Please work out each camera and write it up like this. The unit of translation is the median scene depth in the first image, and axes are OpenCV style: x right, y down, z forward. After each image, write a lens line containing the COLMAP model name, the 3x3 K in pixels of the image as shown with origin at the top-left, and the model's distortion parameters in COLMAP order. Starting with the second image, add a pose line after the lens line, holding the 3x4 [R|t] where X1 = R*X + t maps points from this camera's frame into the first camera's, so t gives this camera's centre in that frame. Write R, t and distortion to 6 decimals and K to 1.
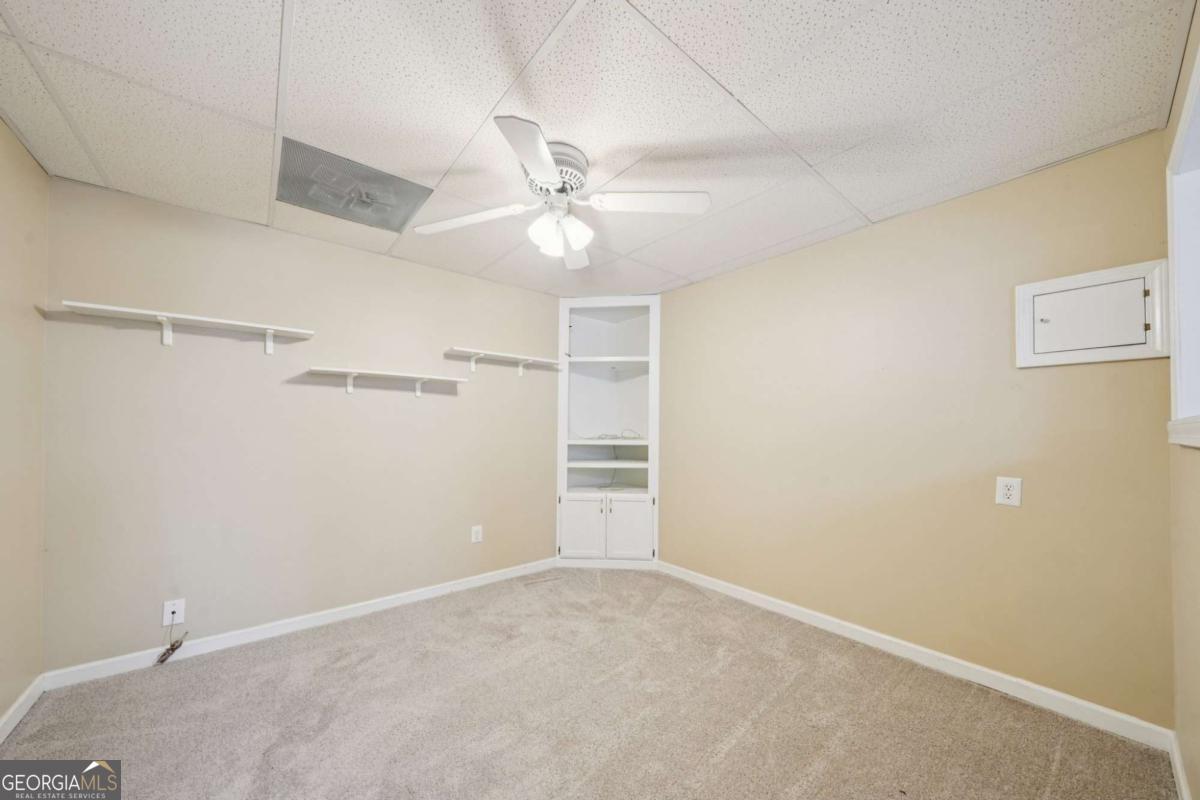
lens RADIAL K [[414.7, 0, 581.2], [0, 414.7, 414.3], [0, 0, 1]] dist [-0.000634, 0.000005]
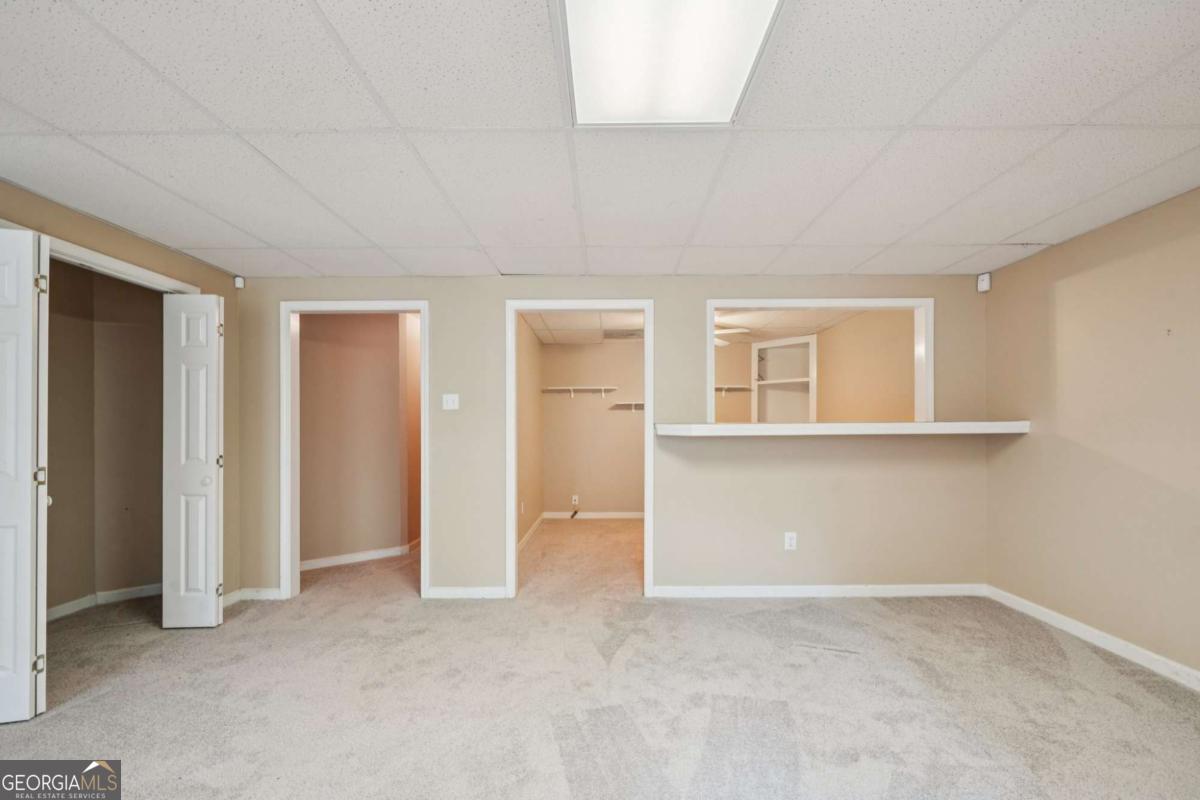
lens RADIAL K [[531.8, 0, 600.0], [0, 531.8, 400.0], [0, 0, 1]] dist [0.000794, 0.000228]
pose [[0.775951, -0.043878, -0.629265, 1.005565], [0.029516, 0.999011, -0.033263, -0.029682], [0.630102, 0.007237, 0.776478, -1.187564]]
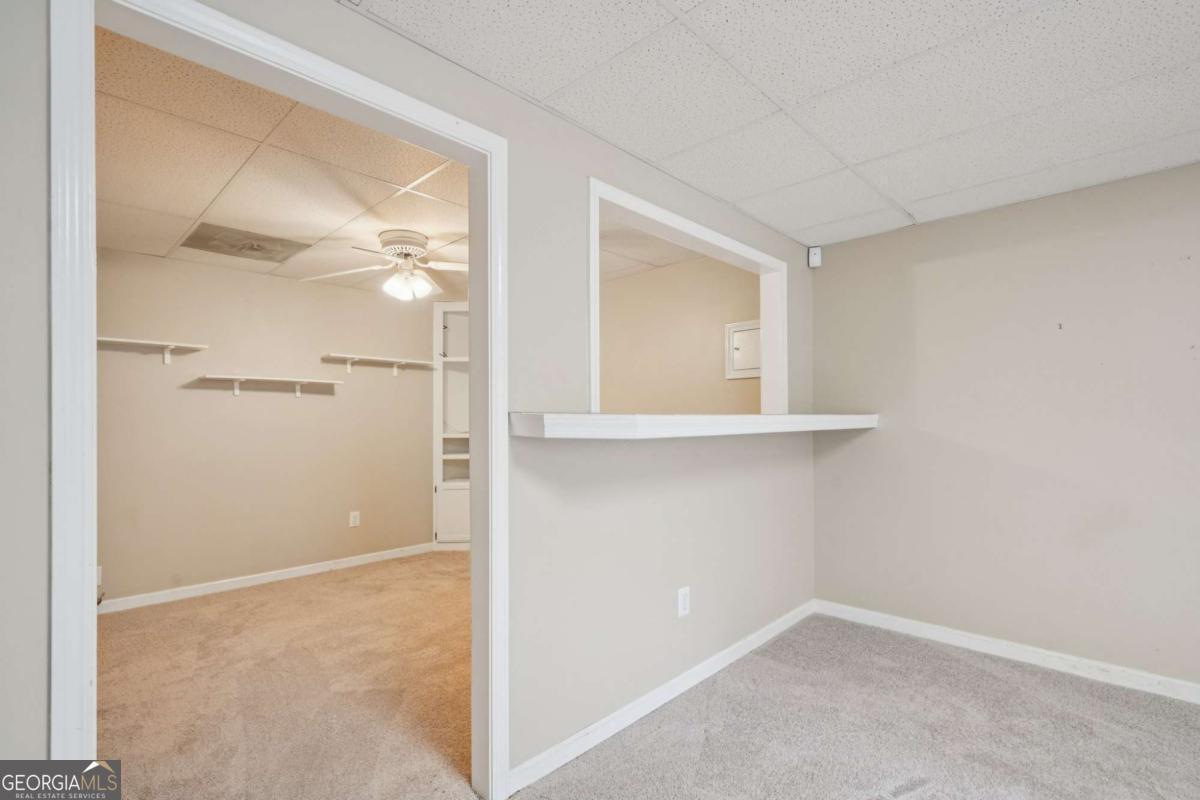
lens RADIAL K [[559.1, 0, 594.3], [0, 559.1, 410.7], [0, 0, 1]] dist [0.000673, -0.000010]
pose [[0.990276, -0.009357, 0.138803, 0.209774], [0.007608, 0.999885, 0.013127, -0.020286], [-0.138910, -0.011943, 0.990233, -0.666512]]
